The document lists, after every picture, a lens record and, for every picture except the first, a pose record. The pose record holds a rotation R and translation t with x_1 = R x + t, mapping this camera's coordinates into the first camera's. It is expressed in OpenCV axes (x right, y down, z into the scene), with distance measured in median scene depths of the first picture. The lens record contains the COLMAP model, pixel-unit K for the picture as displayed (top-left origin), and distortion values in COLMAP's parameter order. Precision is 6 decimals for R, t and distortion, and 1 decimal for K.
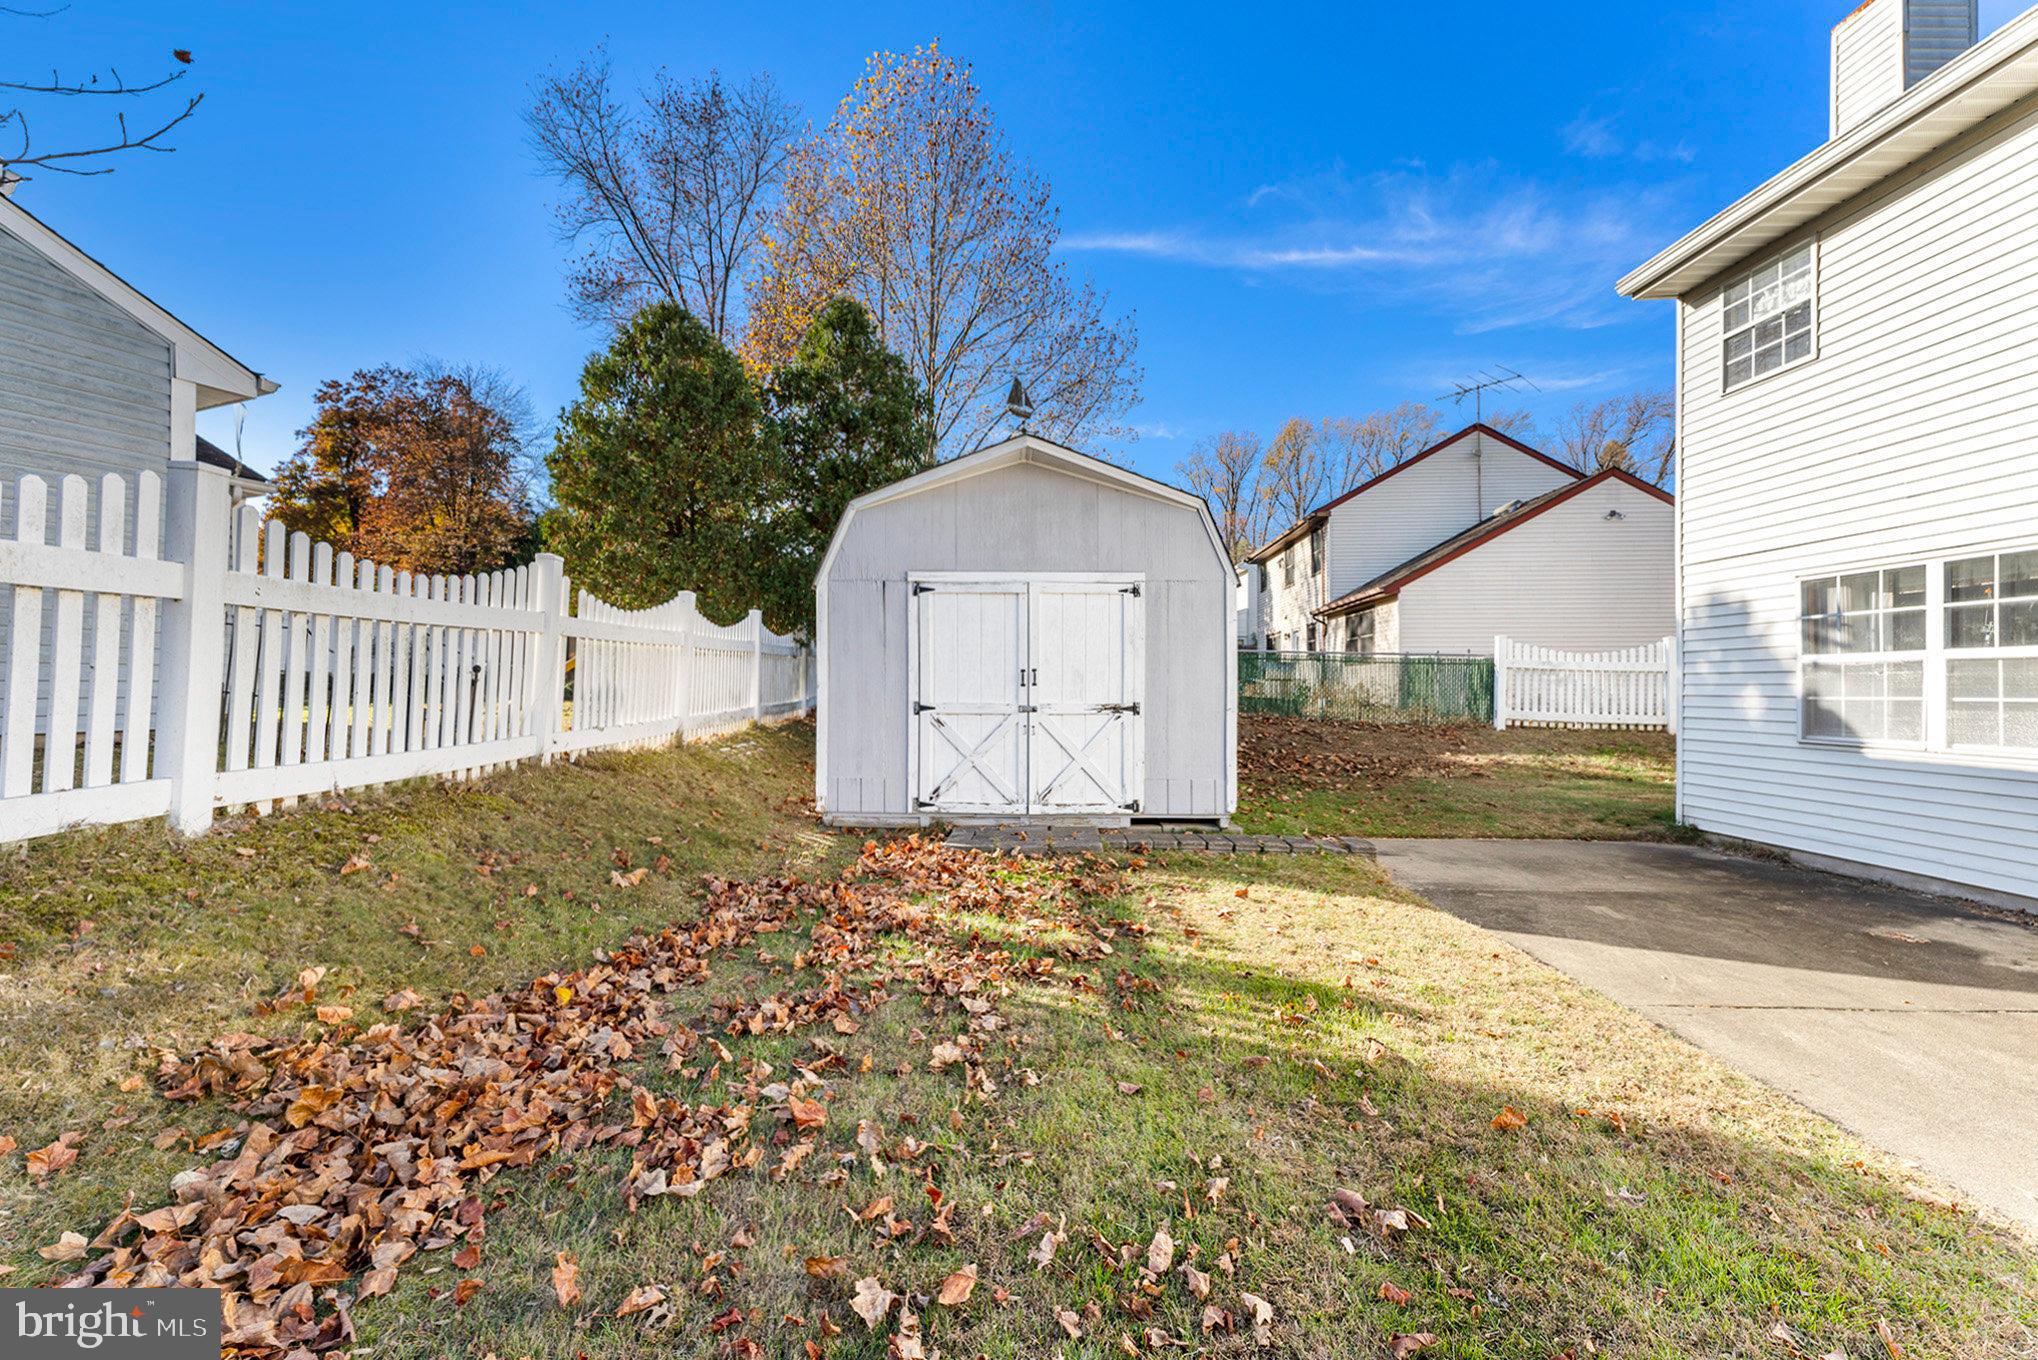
lens RADIAL K [[821.2, 0, 1031.5], [0, 821.2, 668.2], [0, 0, 1]] dist [-0.001771, -0.000626]
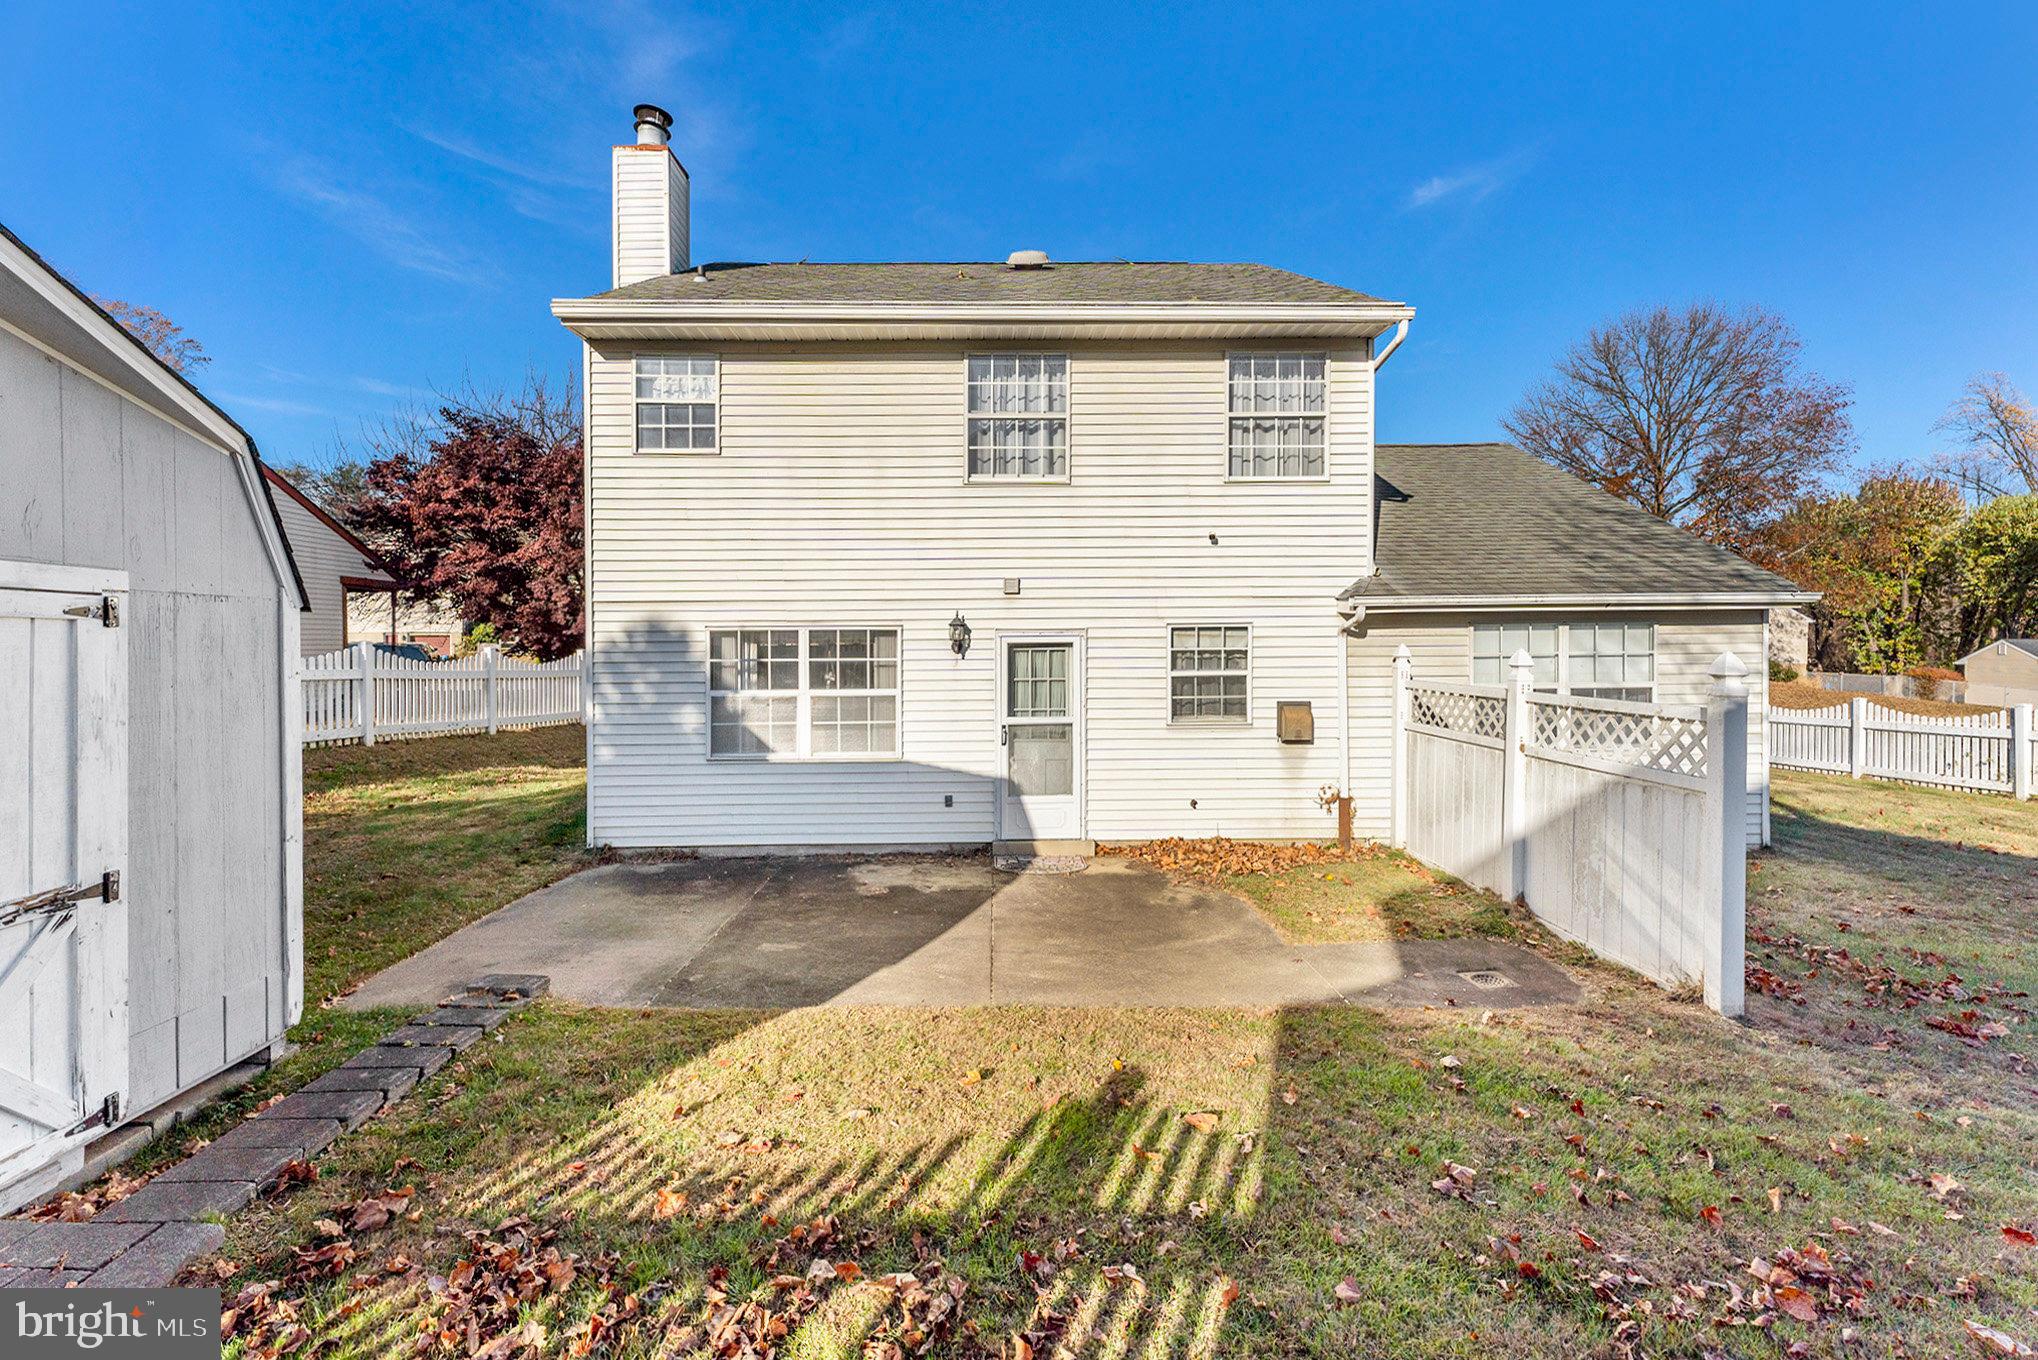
lens RADIAL K [[821.2, 0, 1031.5], [0, 821.2, 668.2], [0, 0, 1]] dist [-0.001771, -0.000626]
pose [[-0.026390, -0.022937, 0.999389, -0.310955], [-0.021179, 0.999525, 0.022381, -0.084827], [-0.999427, -0.020575, -0.026864, 0.530224]]
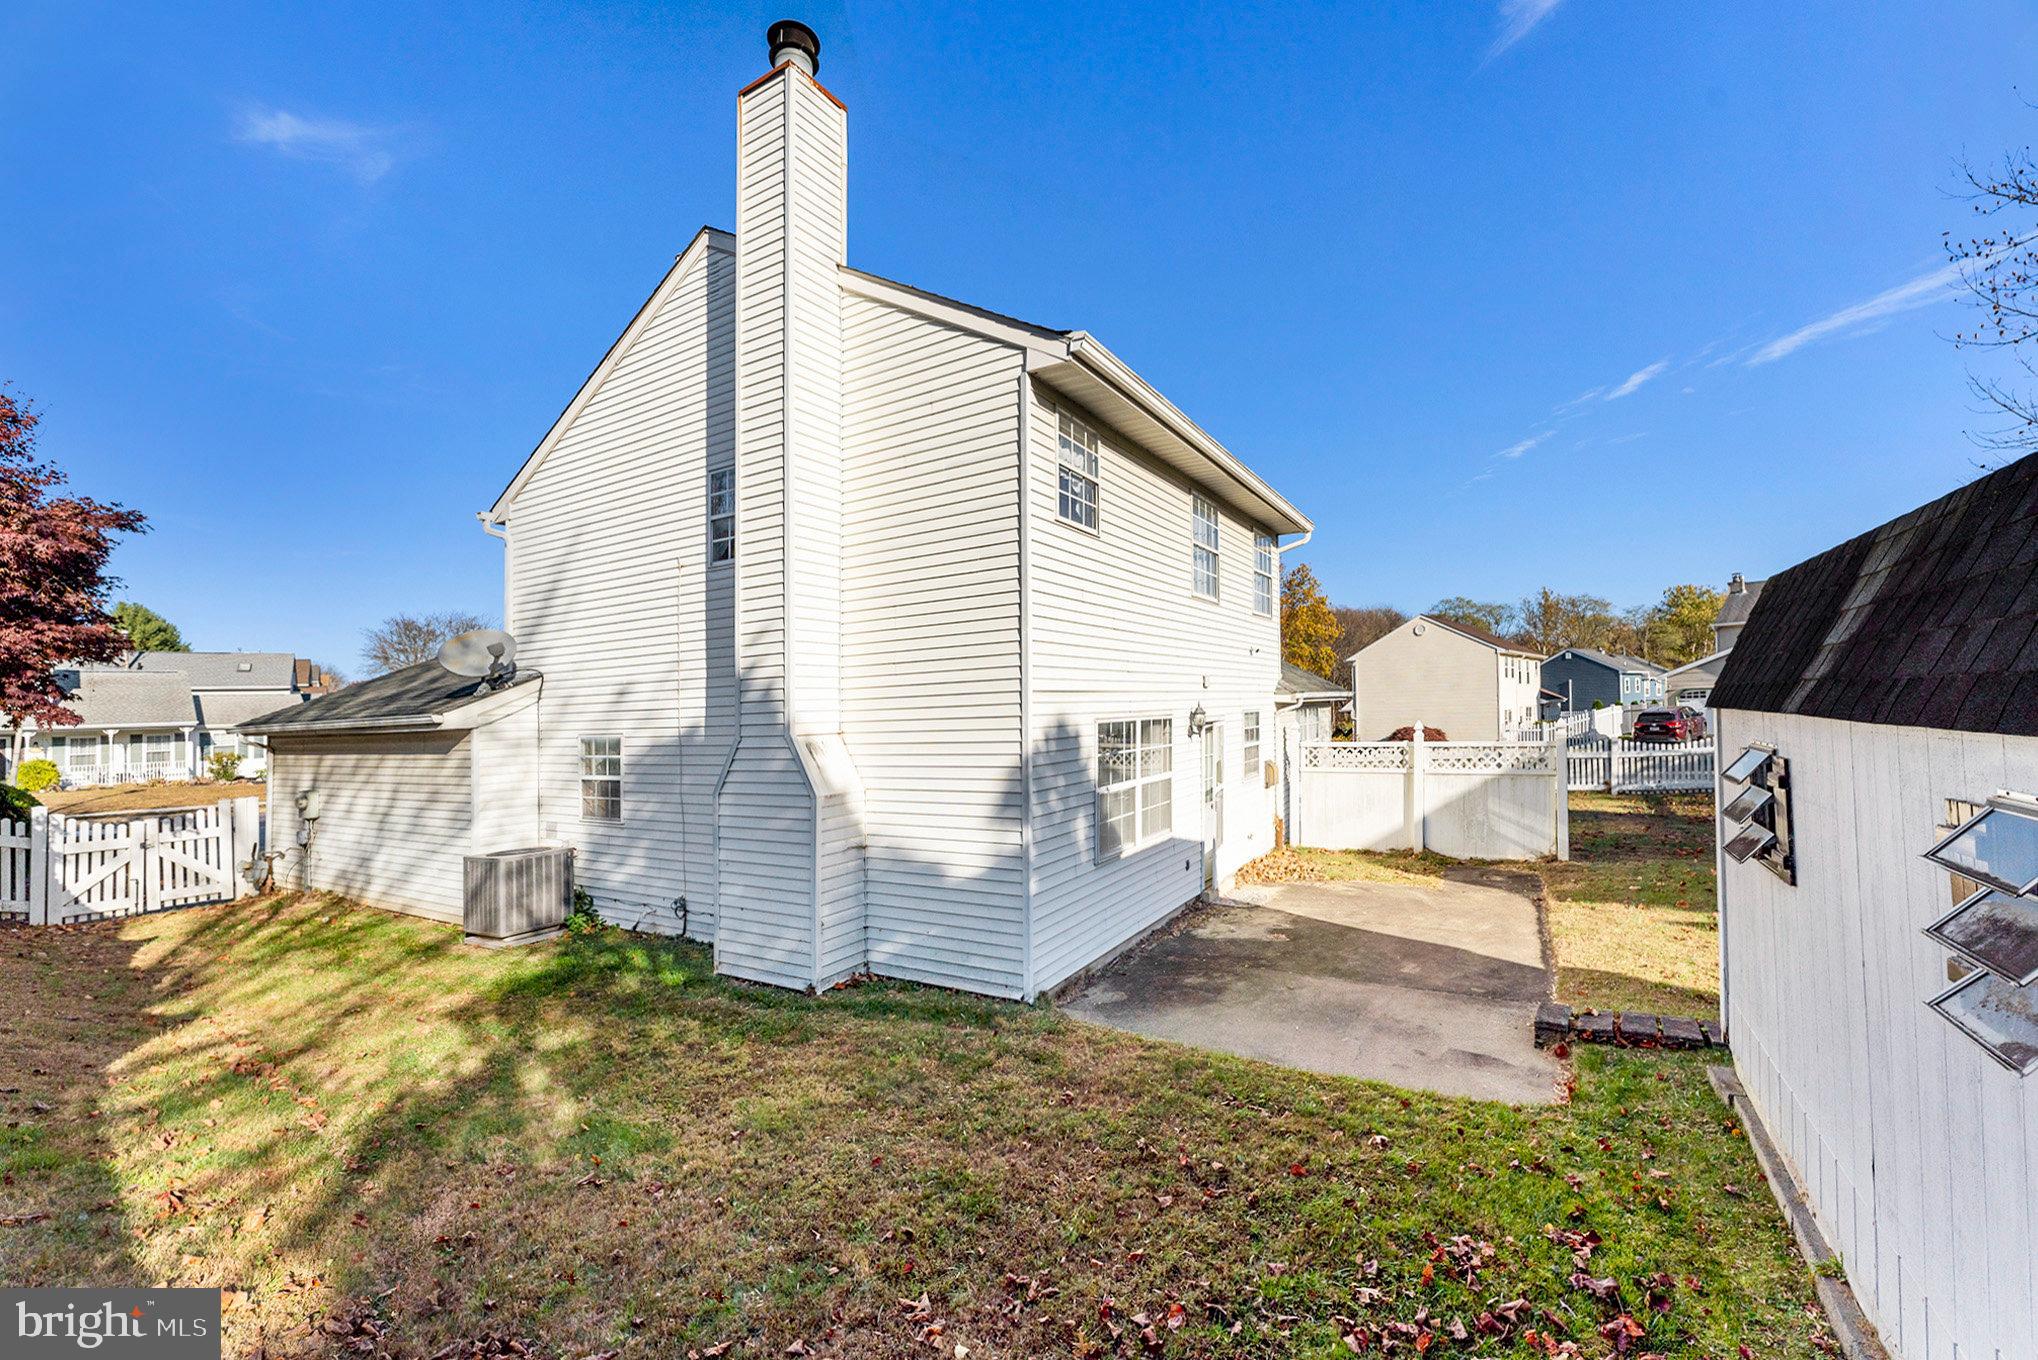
lens RADIAL K [[811.9, 0, 1019.2], [0, 811.9, 716.1], [0, 0, 1]] dist [0.016231, -0.000083]
pose [[-0.861996, 0.029124, 0.506077, 0.455055], [0.023337, 0.999570, -0.017773, -0.097969], [-0.506377, -0.003510, -0.862305, 2.004464]]
